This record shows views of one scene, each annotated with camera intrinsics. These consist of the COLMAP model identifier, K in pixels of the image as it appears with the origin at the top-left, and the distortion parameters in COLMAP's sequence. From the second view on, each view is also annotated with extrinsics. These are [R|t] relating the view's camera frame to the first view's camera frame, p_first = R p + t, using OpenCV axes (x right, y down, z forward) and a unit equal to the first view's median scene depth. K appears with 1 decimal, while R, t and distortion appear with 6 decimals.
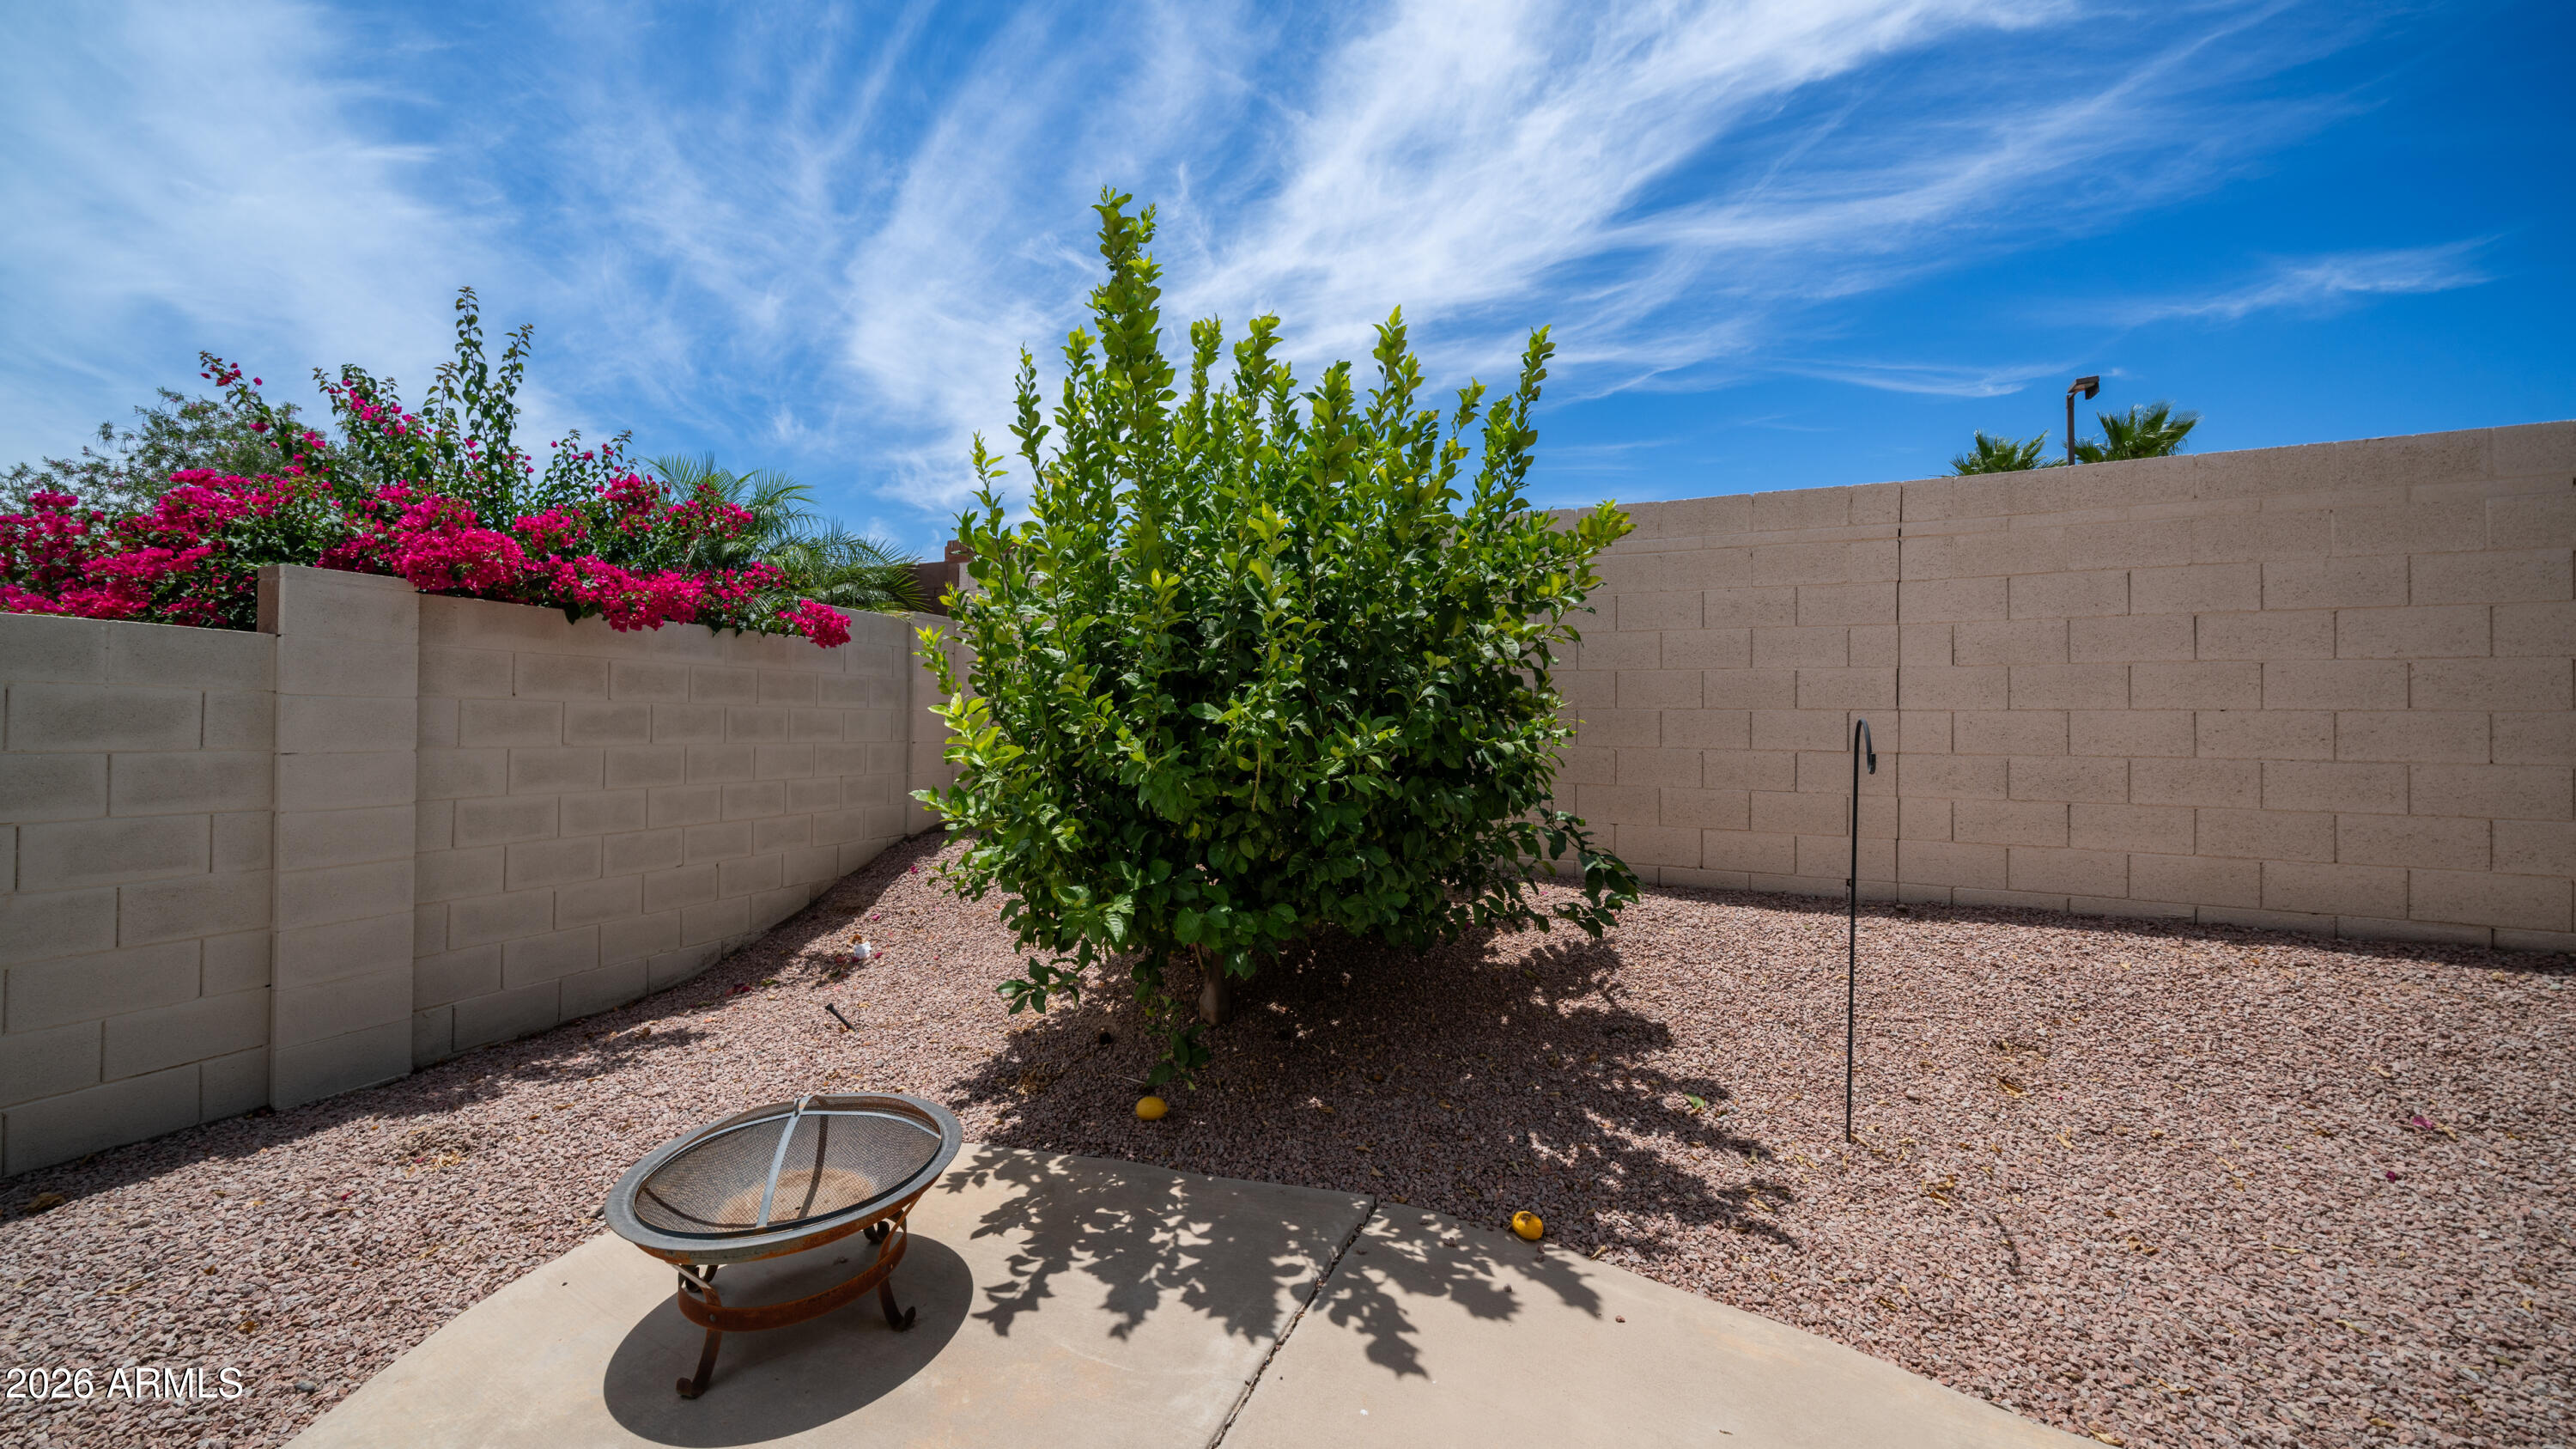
lens RADIAL K [[894.1, 0, 1284.9], [0, 894.1, 713.8], [0, 0, 1]] dist [-0.006012, 0.000805]
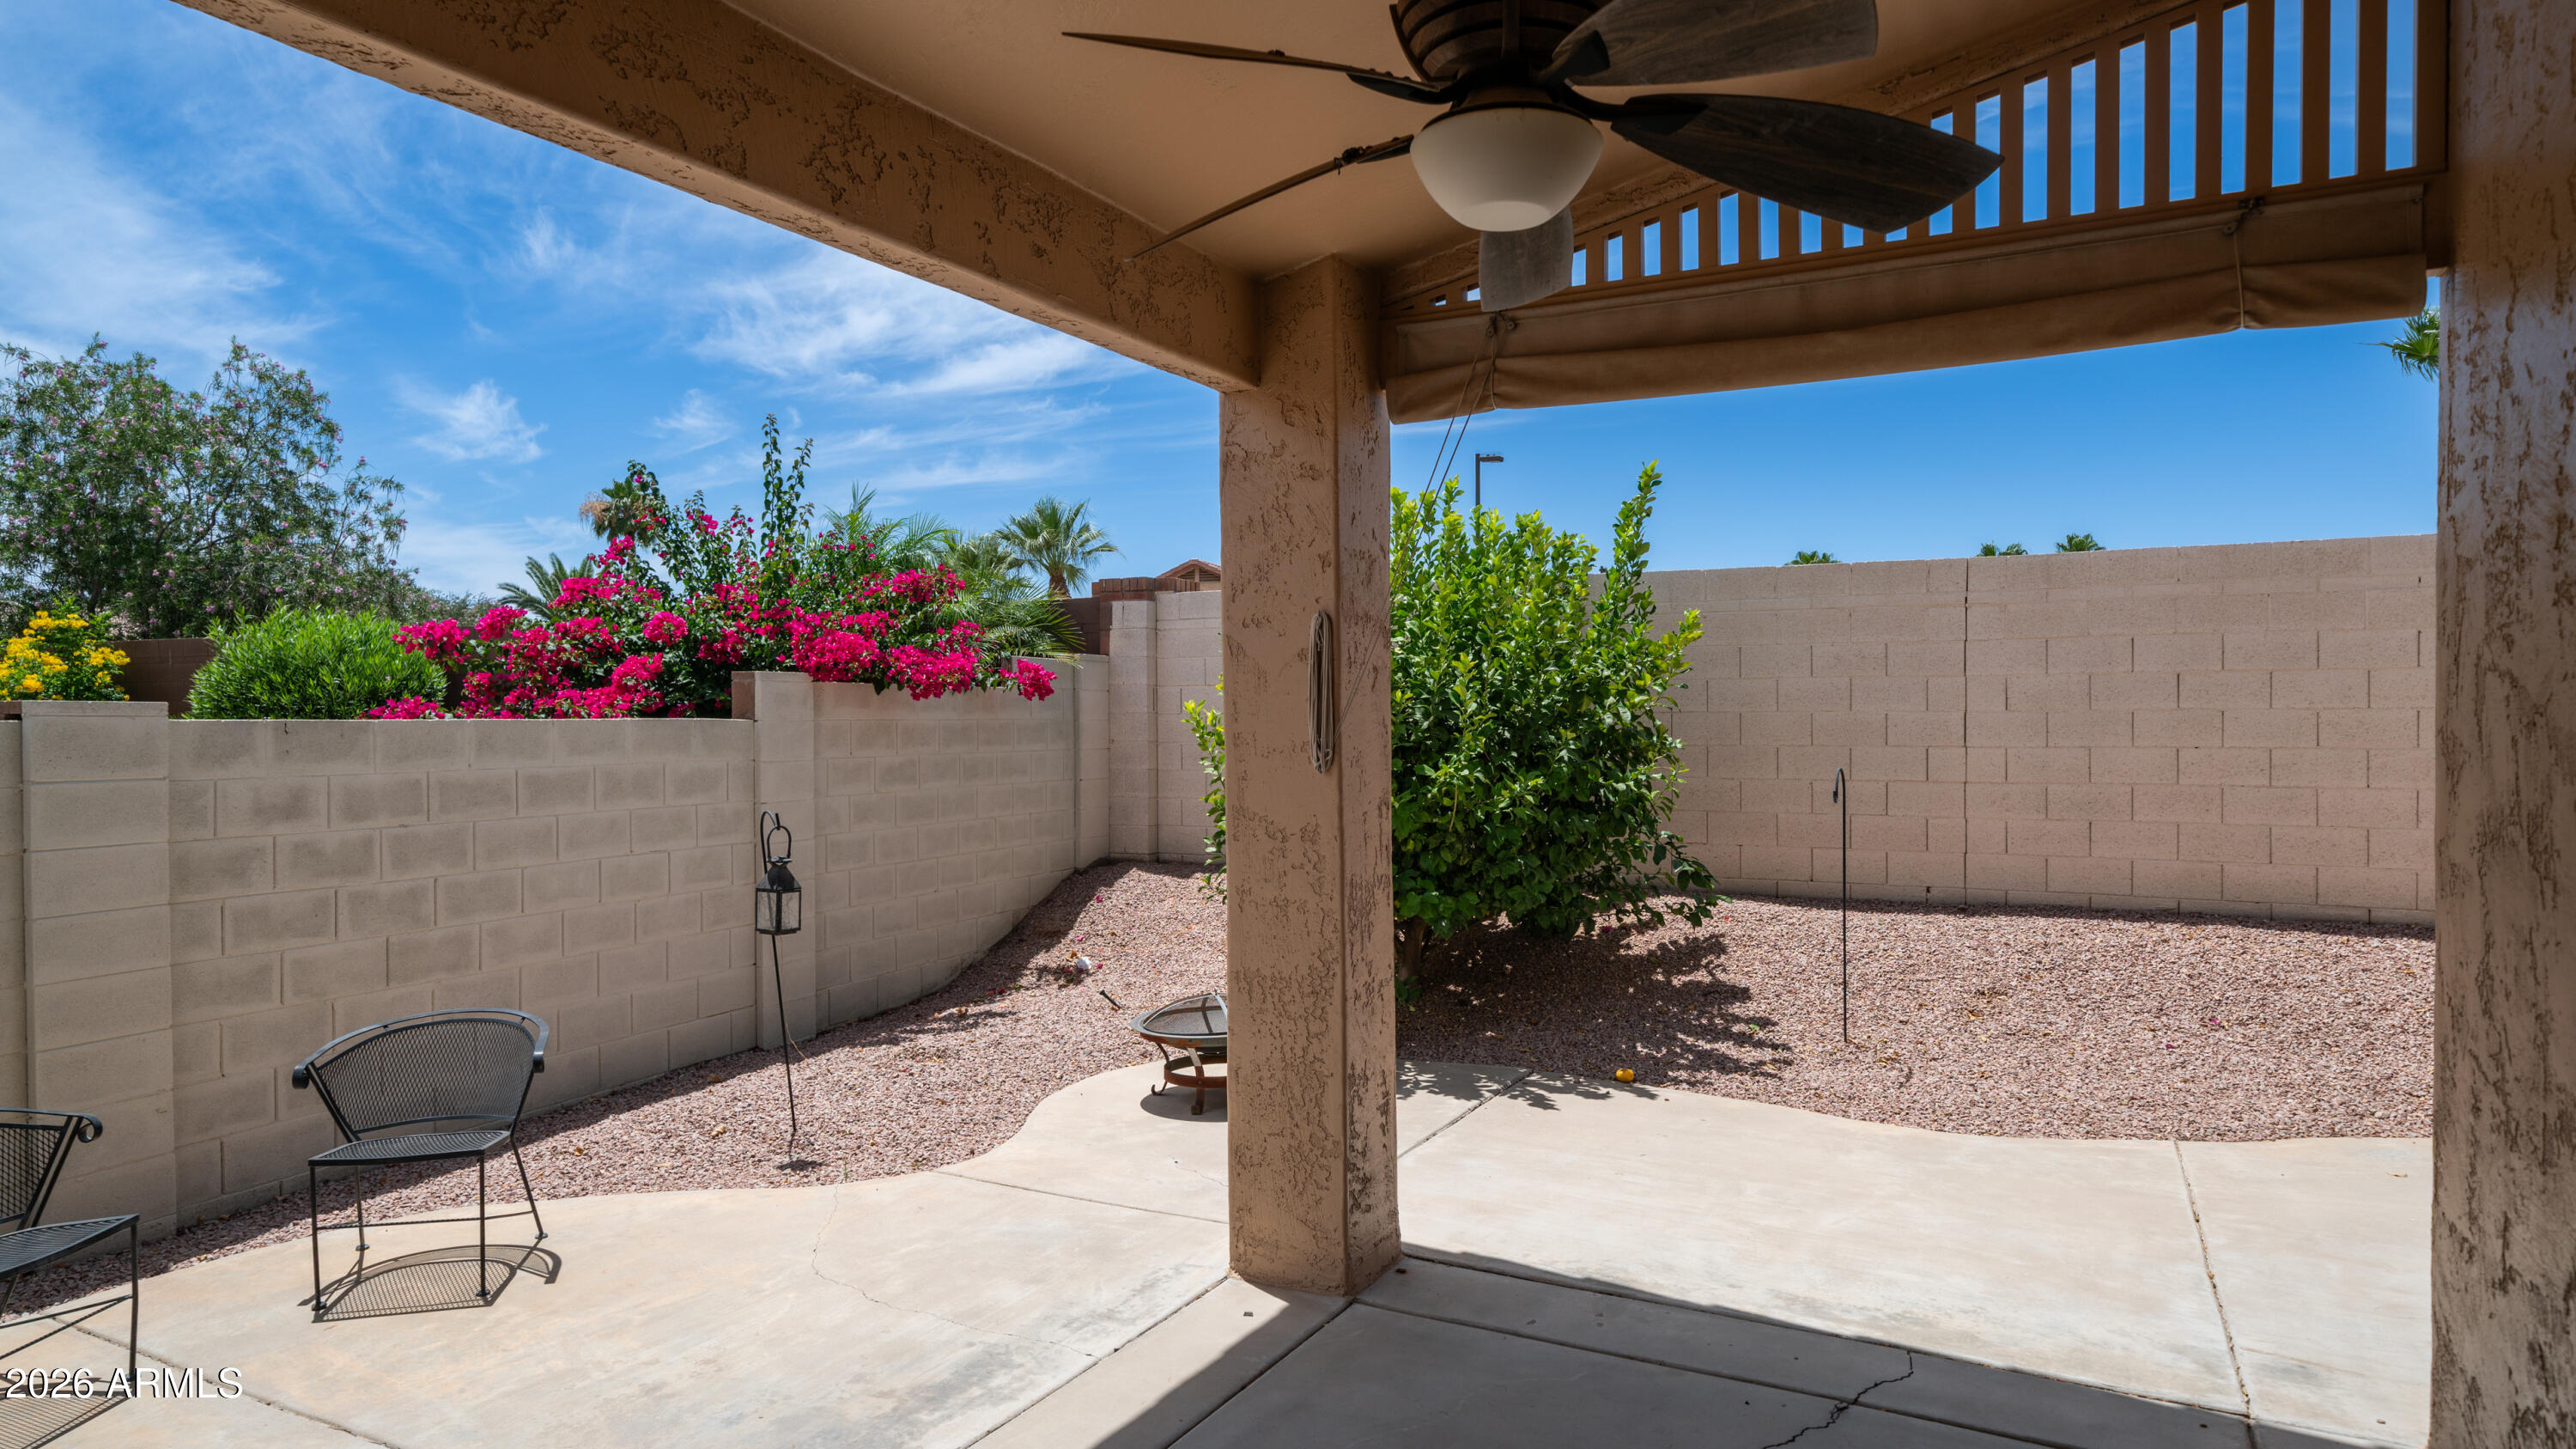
lens RADIAL K [[1434.6, 0, 1268.7], [0, 1434.6, 754.8], [0, 0, 1]] dist [0.009105, 0.001586]
pose [[0.996681, -0.016979, -0.079622, -0.121911], [0.019755, 0.999220, 0.034202, -0.095236], [0.078979, -0.035662, 0.996238, -1.233500]]
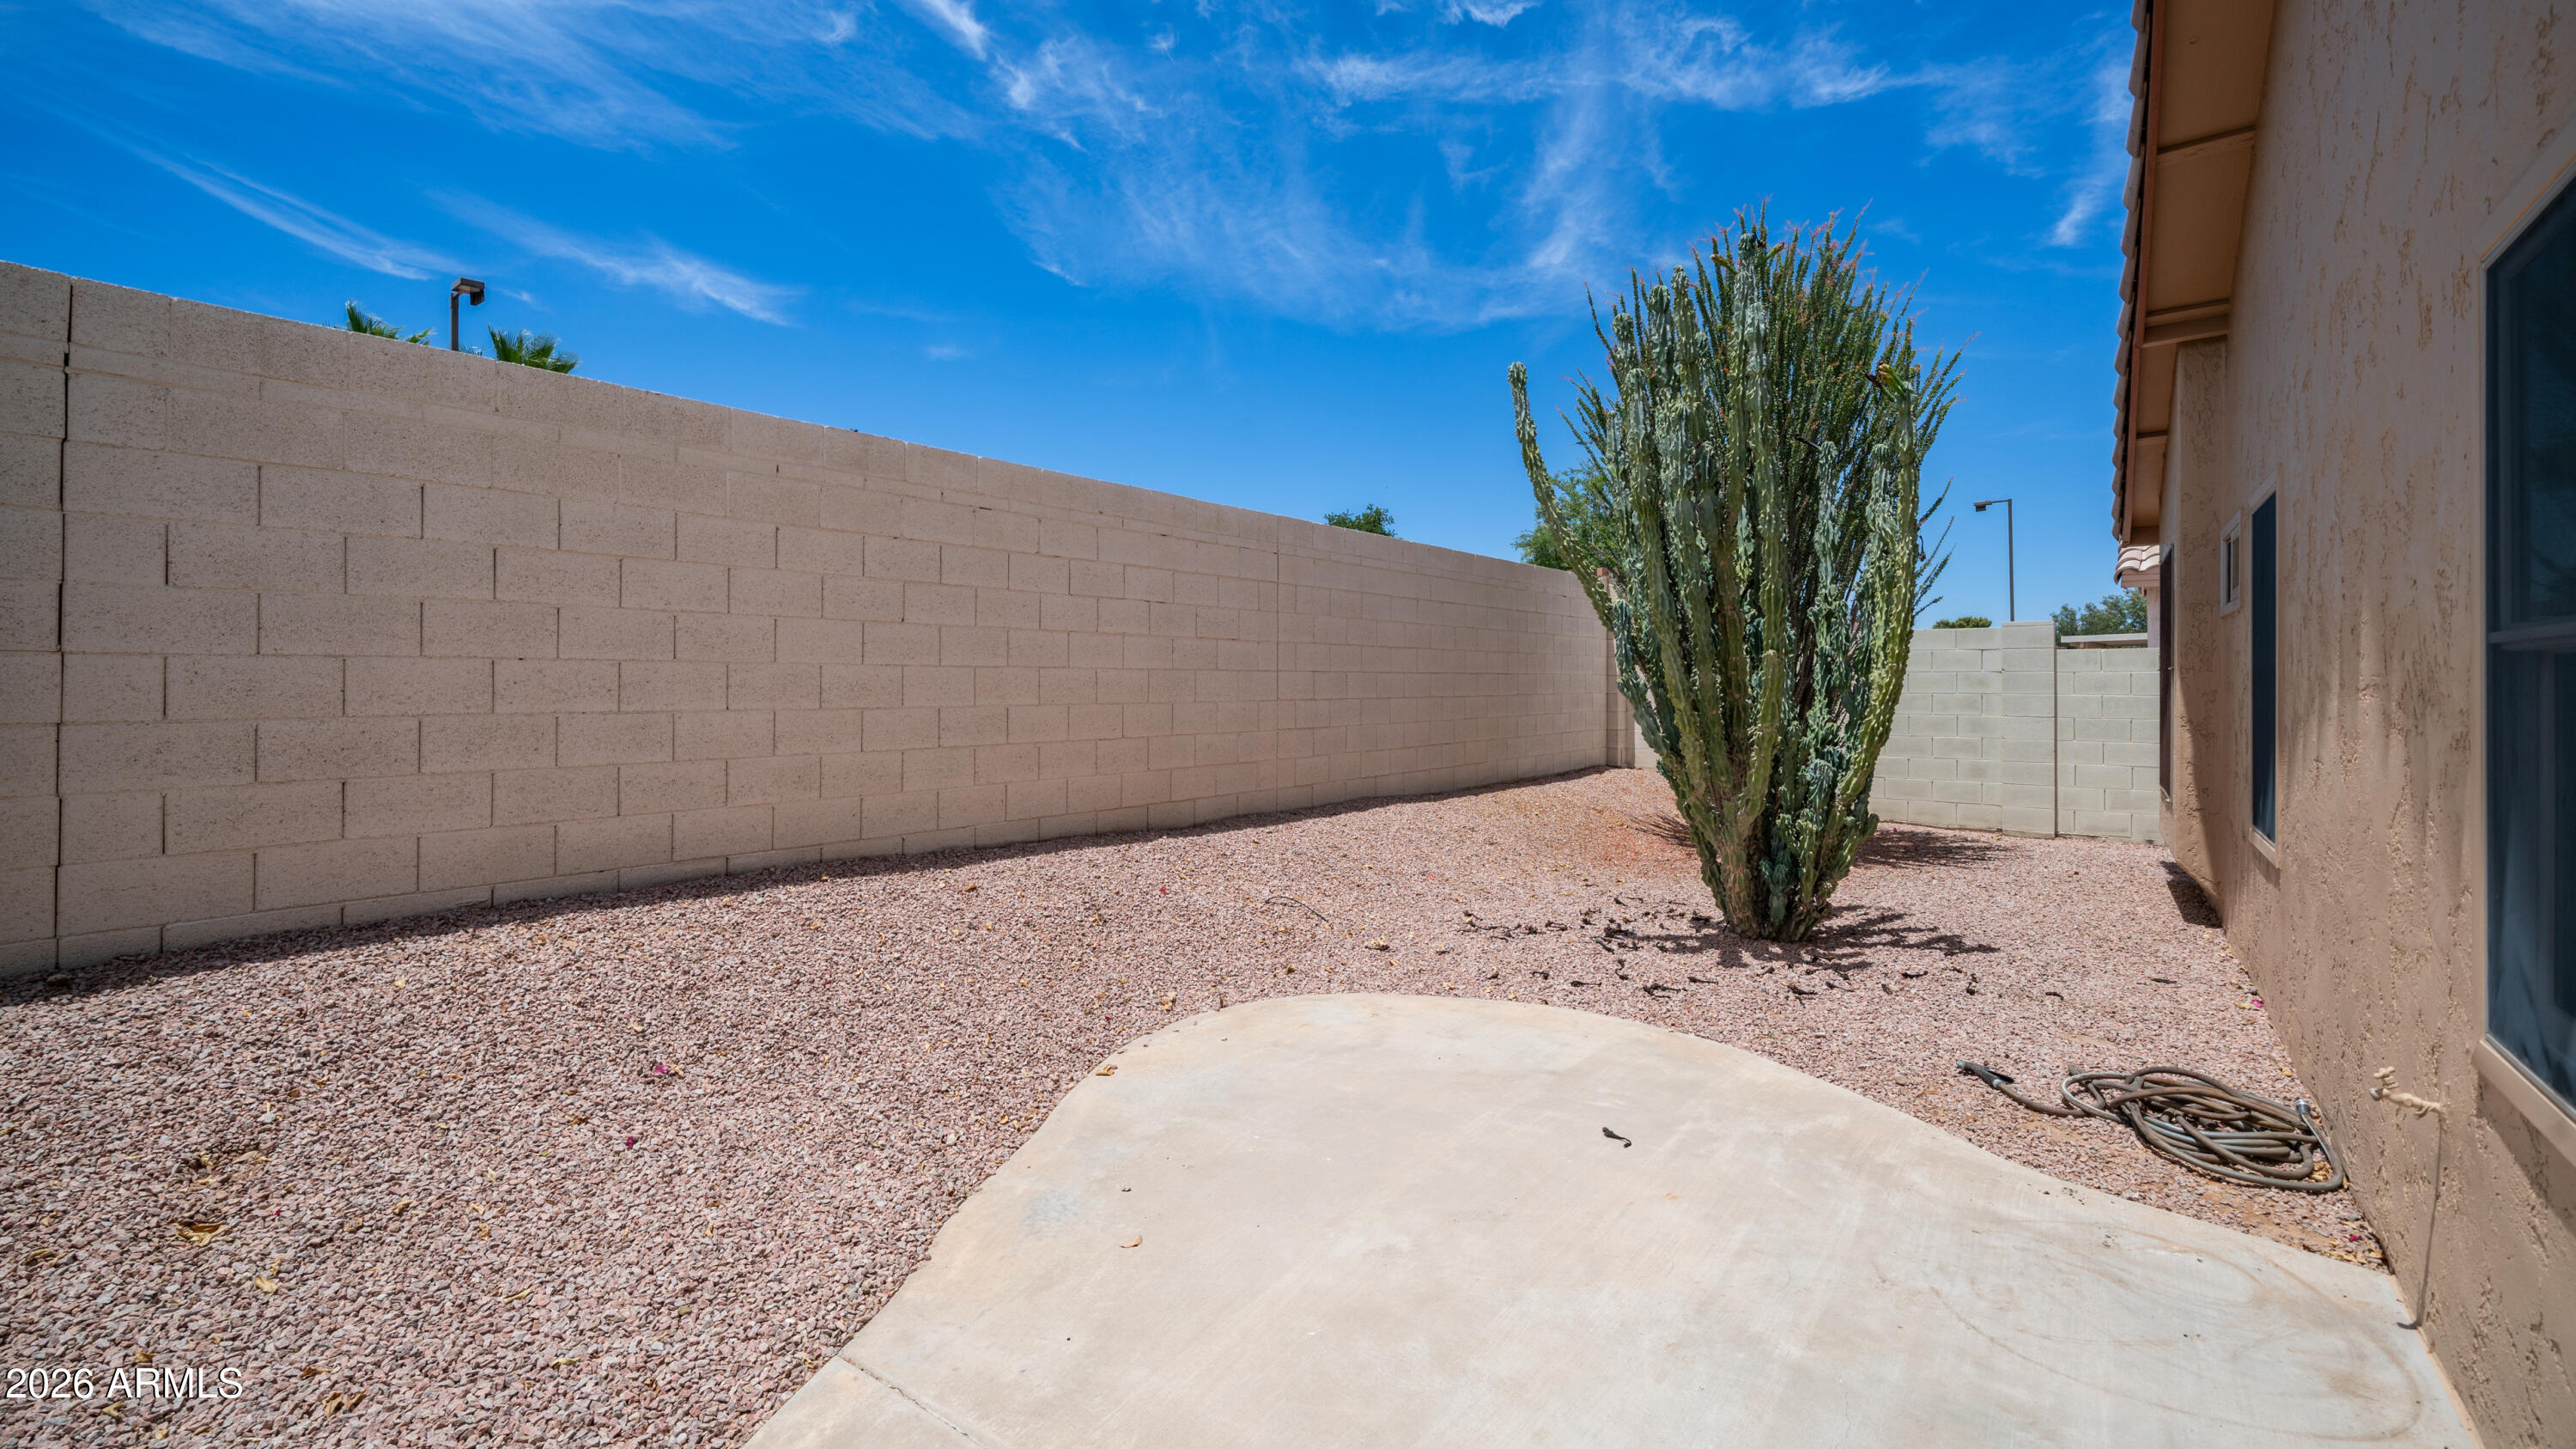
lens RADIAL K [[1065.1, 0, 1265.1], [0, 1065.1, 669.0], [0, 0, 1]] dist [-0.000561, 0.000286]
pose [[0.203864, 0.001397, 0.978998, 0.177618], [-0.011547, 0.999933, 0.000978, -0.003625], [-0.978931, -0.011504, 0.203867, 0.063461]]
